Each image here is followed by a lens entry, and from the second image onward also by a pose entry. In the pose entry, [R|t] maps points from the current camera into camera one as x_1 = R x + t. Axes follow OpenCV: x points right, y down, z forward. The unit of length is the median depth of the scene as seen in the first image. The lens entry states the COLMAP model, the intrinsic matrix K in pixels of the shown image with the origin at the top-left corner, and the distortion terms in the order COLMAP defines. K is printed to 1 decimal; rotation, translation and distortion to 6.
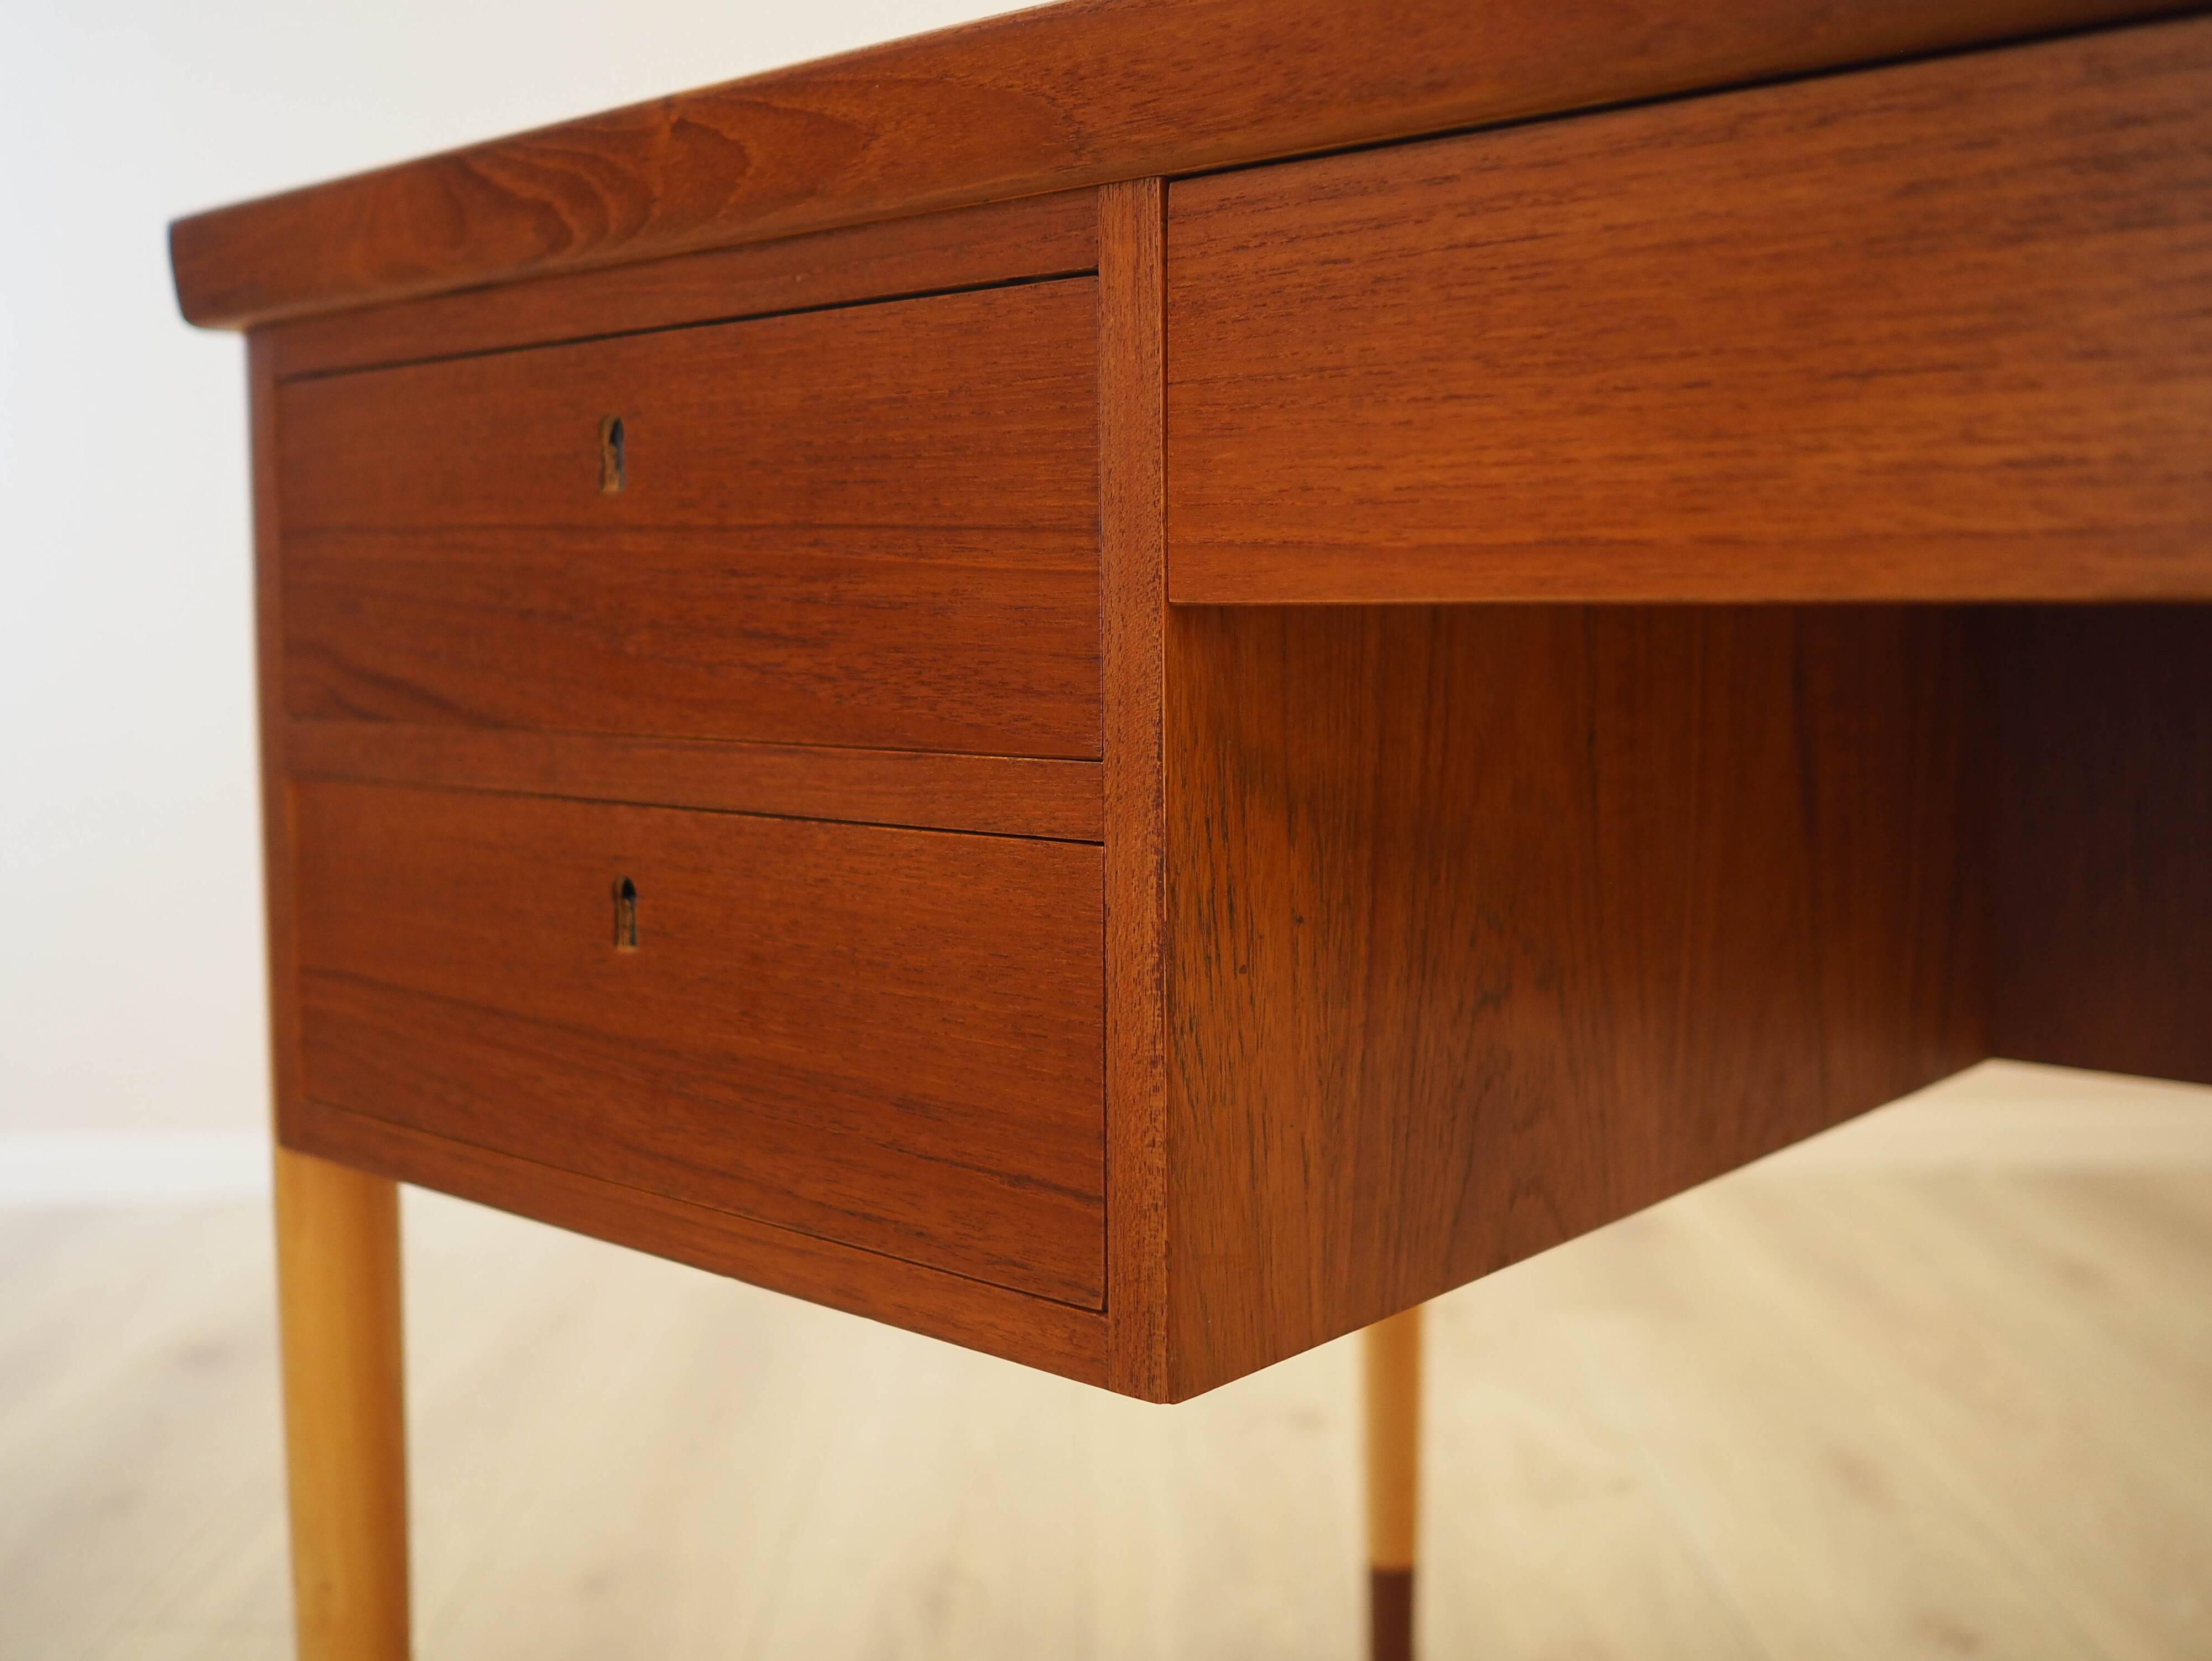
lens RADIAL K [[2320.9, 0, 1056.9], [0, 2320.9, 758.3], [0, 0, 1]] dist [-0.058352, -0.004780]
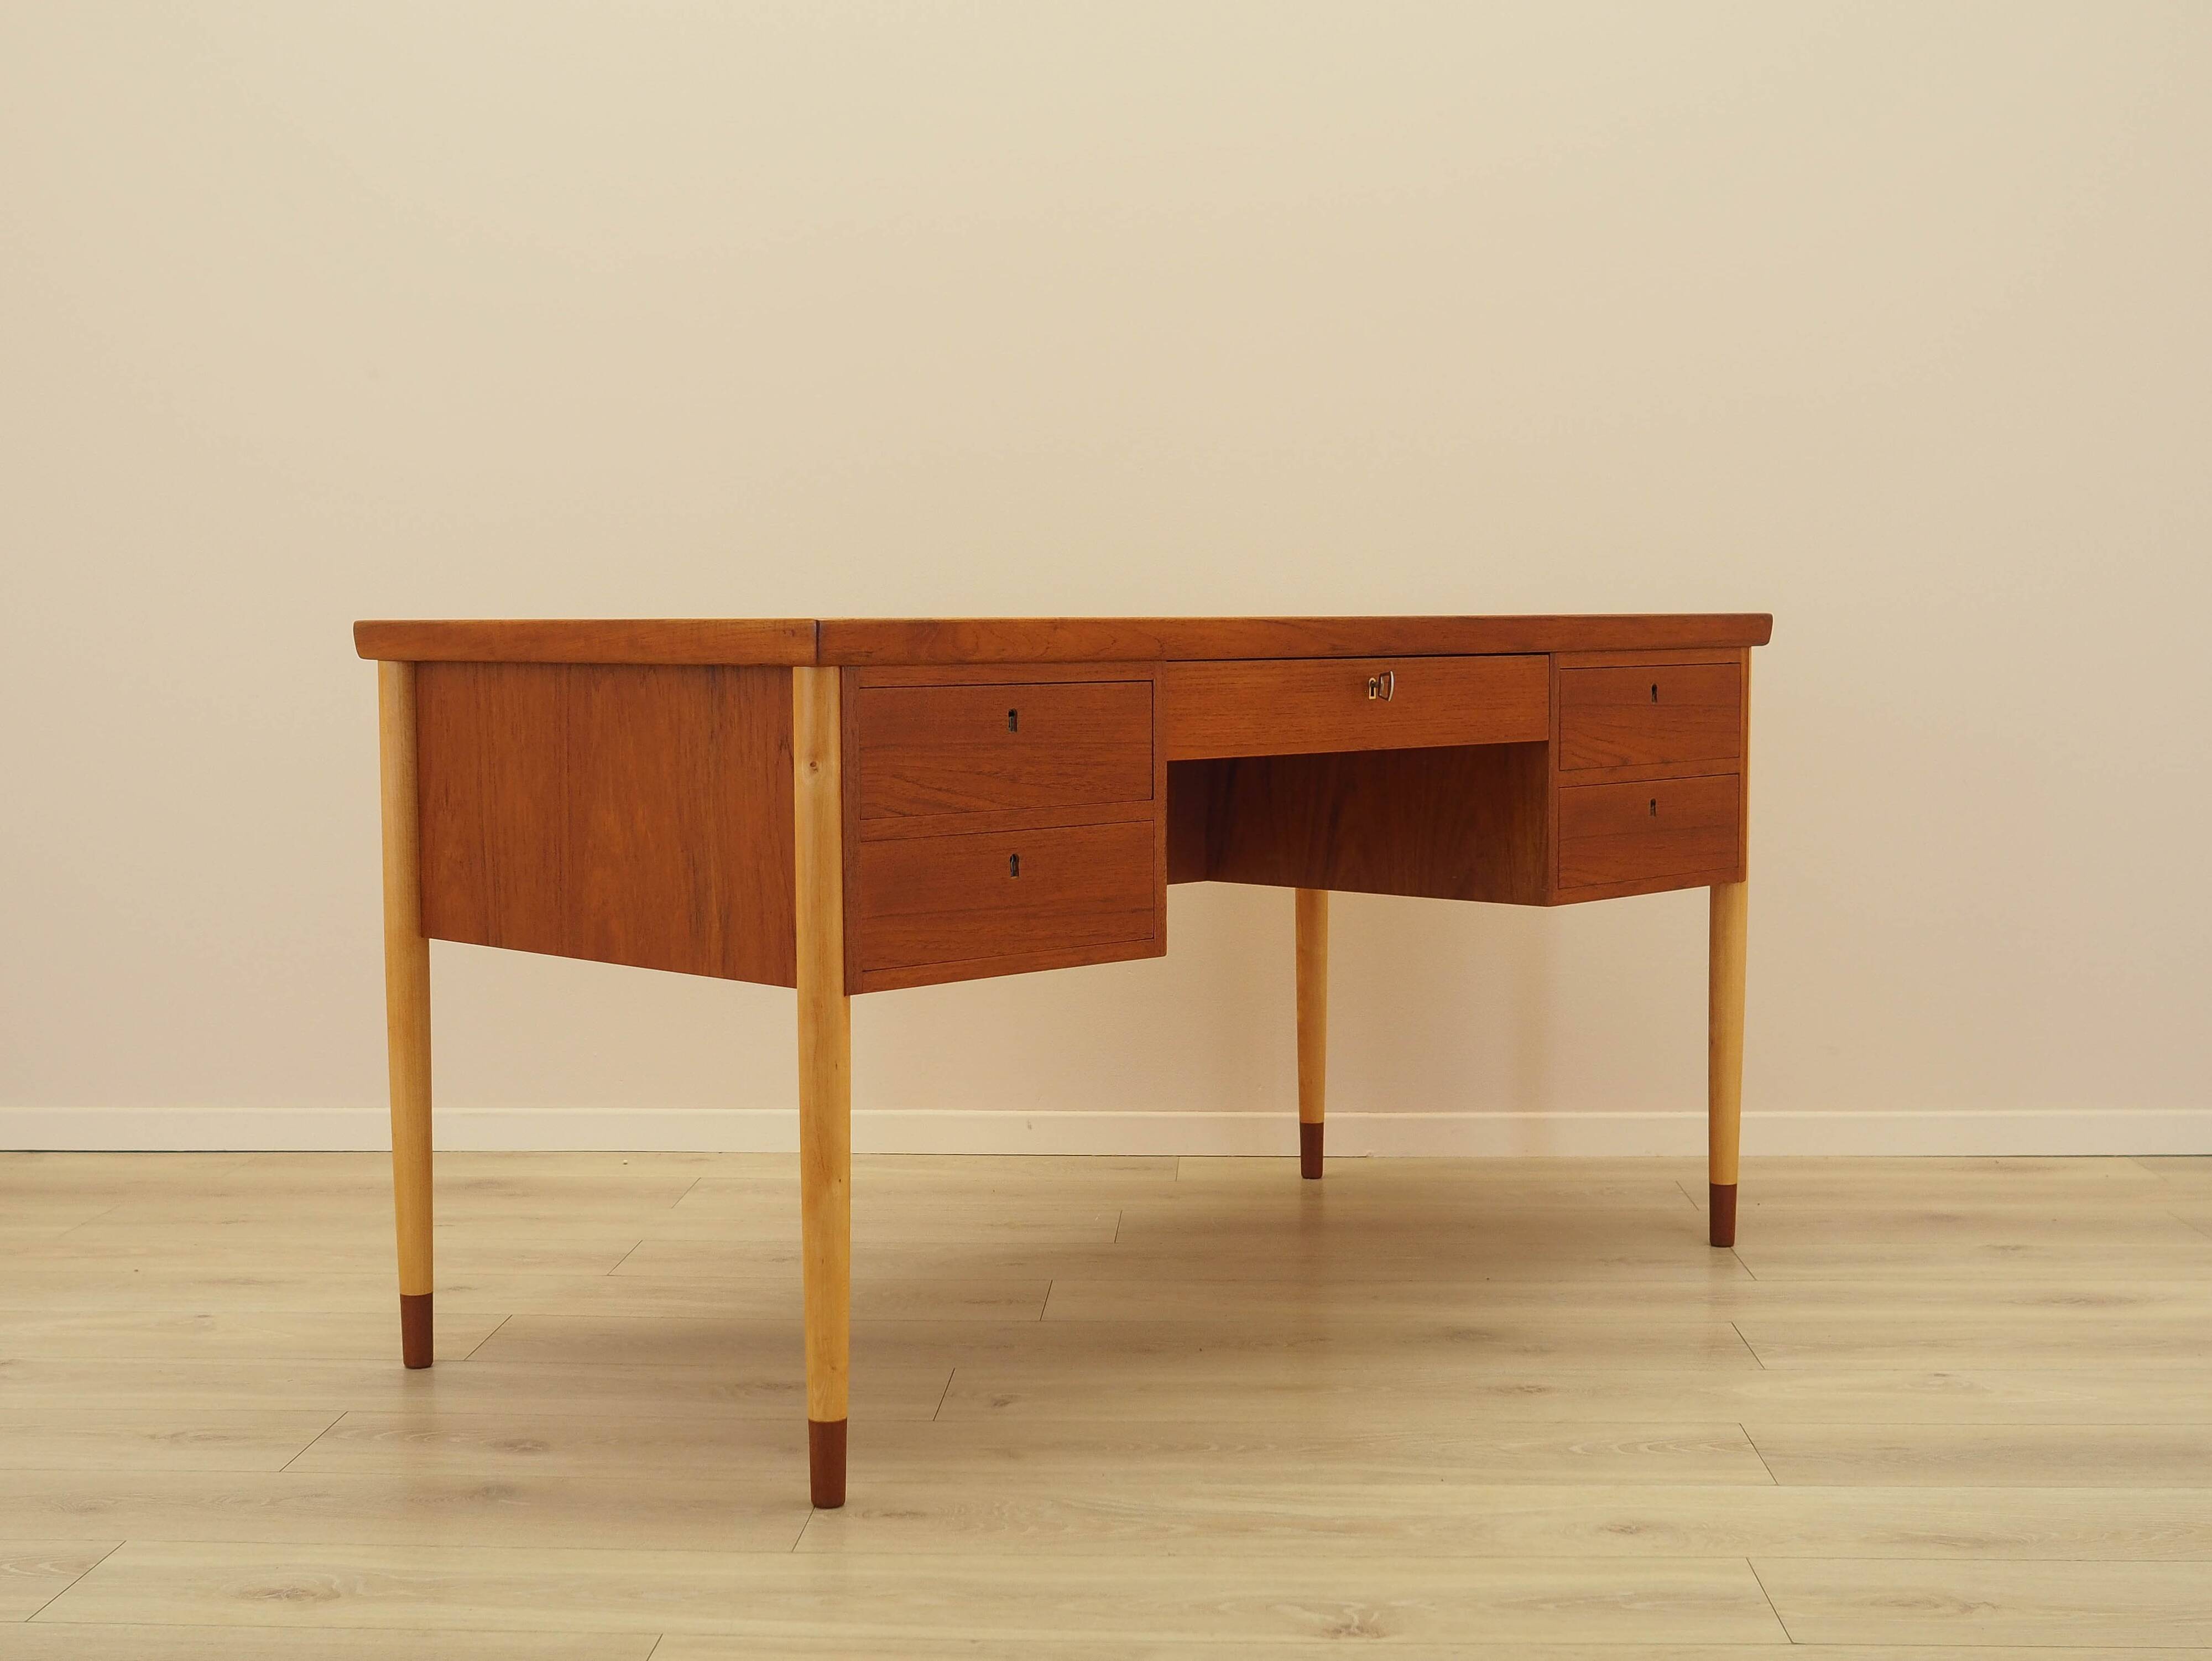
lens RADIAL K [[2735.5, 0, 1106.0], [0, 2735.5, 830.5], [0, 0, 1]] dist [0.002671, 0.004731]
pose [[0.048253, -0.054340, 0.997356, -4.262374], [0.084122, 0.995193, 0.050152, -0.172043], [-0.995286, 0.081480, 0.052592, 0.742147]]
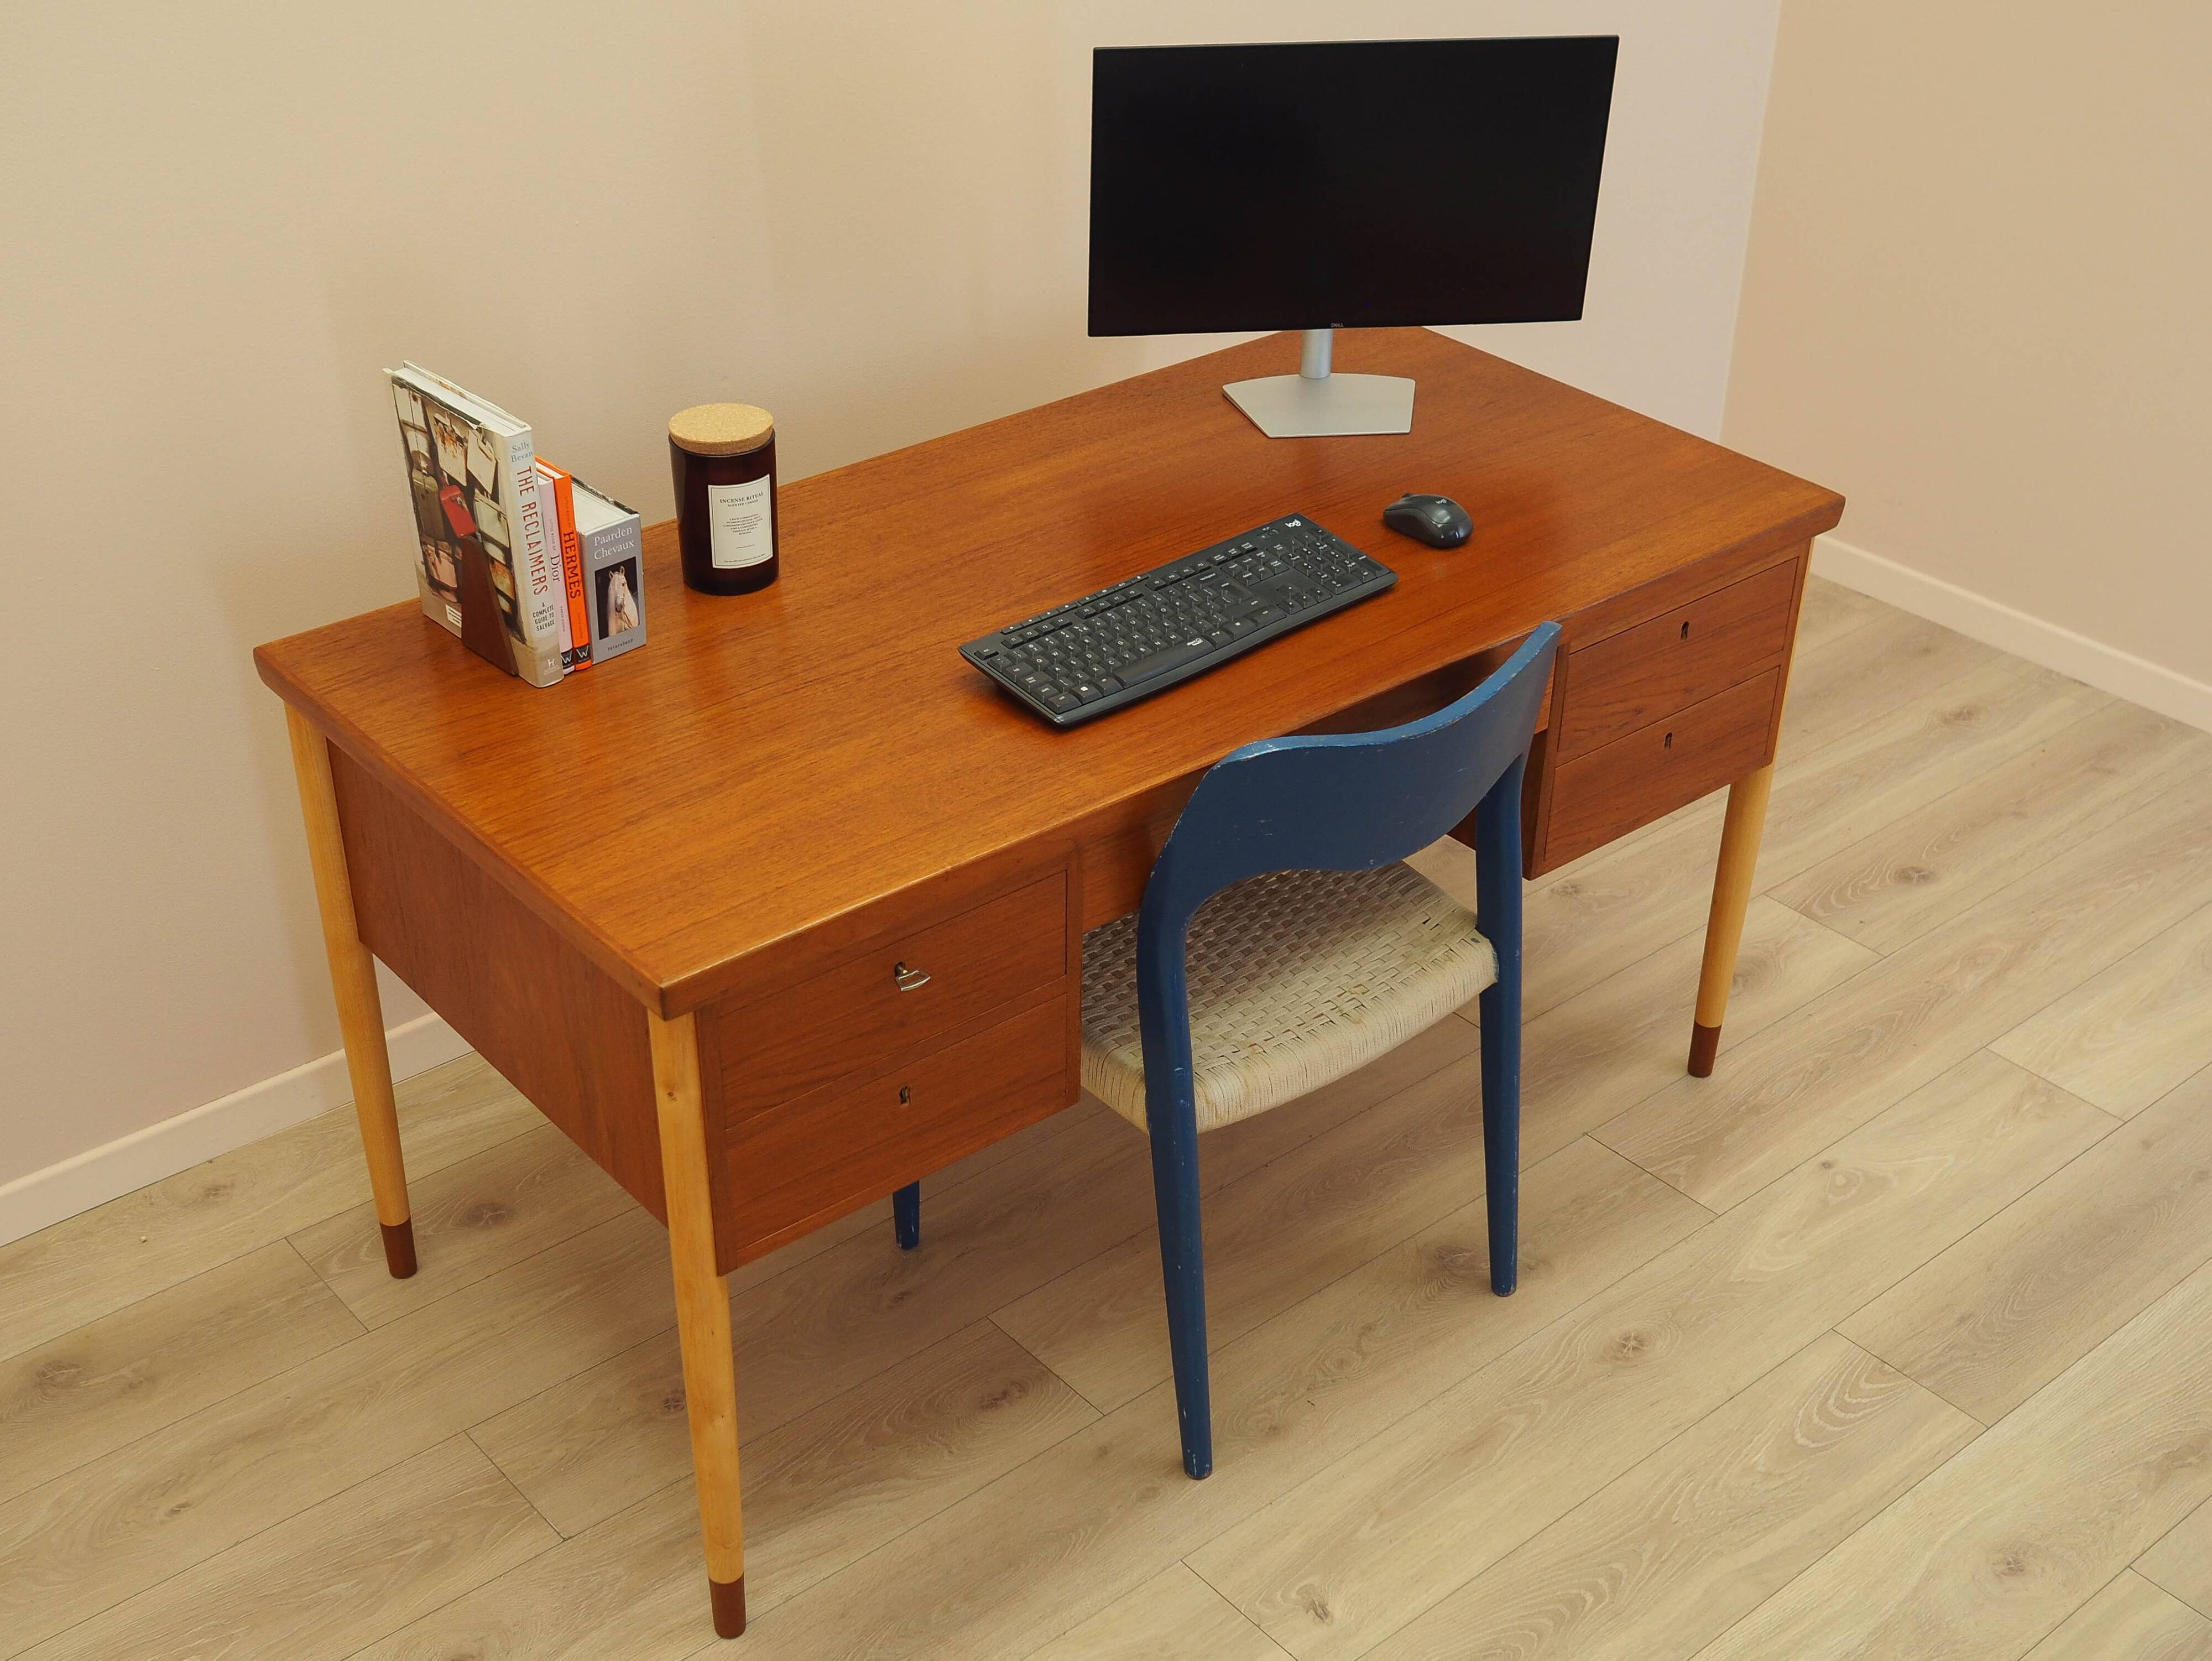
lens RADIAL K [[2634.4, 0, 1100.0], [0, 2634.4, 894.9], [0, 0, 1]] dist [0.001640, 0.002380]
pose [[0.146801, -0.513193, 0.845625, -3.242784], [0.066914, 0.858081, 0.509136, -2.102481], [-0.986900, -0.018157, 0.160307, 0.210015]]
